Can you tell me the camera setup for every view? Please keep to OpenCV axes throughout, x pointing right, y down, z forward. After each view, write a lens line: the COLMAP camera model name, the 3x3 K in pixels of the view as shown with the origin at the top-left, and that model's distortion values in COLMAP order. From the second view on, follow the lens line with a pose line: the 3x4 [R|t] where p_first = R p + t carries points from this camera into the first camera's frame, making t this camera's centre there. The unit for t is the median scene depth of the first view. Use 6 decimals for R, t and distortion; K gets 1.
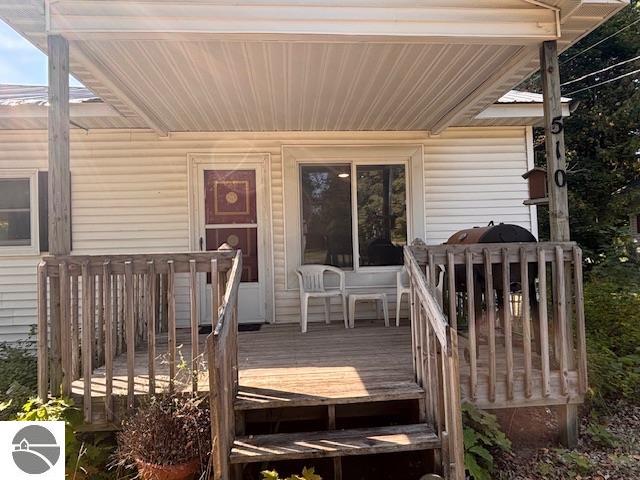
lens RADIAL K [[381.0, 0, 321.2], [0, 381.0, 236.2], [0, 0, 1]] dist [0.008278, 0.001425]
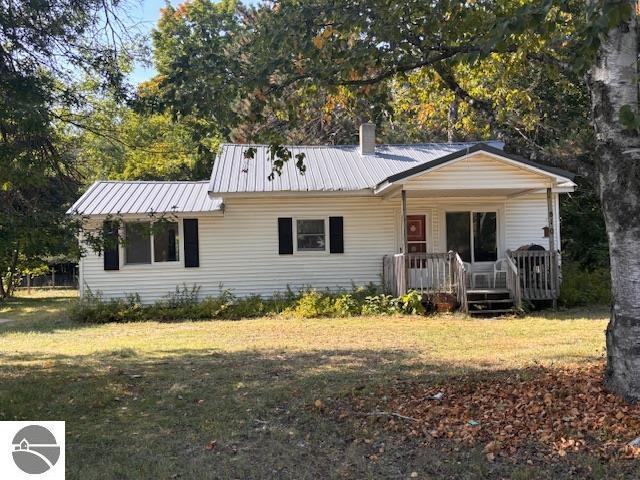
lens RADIAL K [[609.6, 0, 318.2], [0, 609.6, 239.9], [0, 0, 1]] dist [0.027353, 0.000000]
pose [[0.999950, 0.003650, 0.009330, -0.836074], [-0.003675, 0.999990, 0.002640, -0.048167], [-0.009321, -0.002675, 0.999953, -2.479010]]
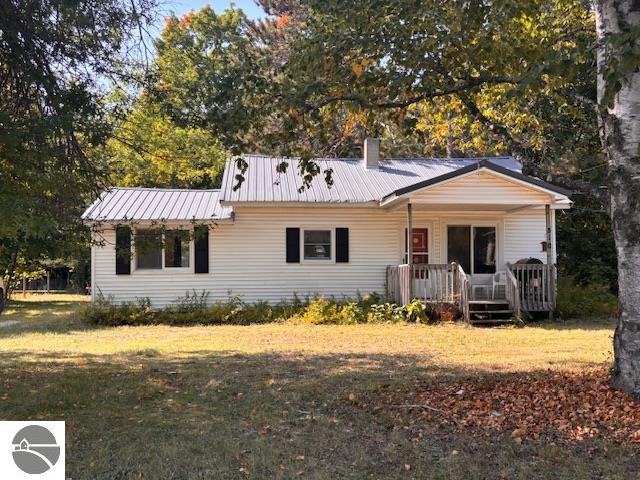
lens RADIAL K [[609.6, 0, 319.9], [0, 609.6, 242.8], [0, 0, 1]] dist [0.027353, 0.000000]
pose [[0.999236, 0.025376, 0.029710, -0.938236], [-0.025114, 0.999643, -0.009158, -0.044389], [-0.029932, 0.008405, 0.999517, -2.599361]]
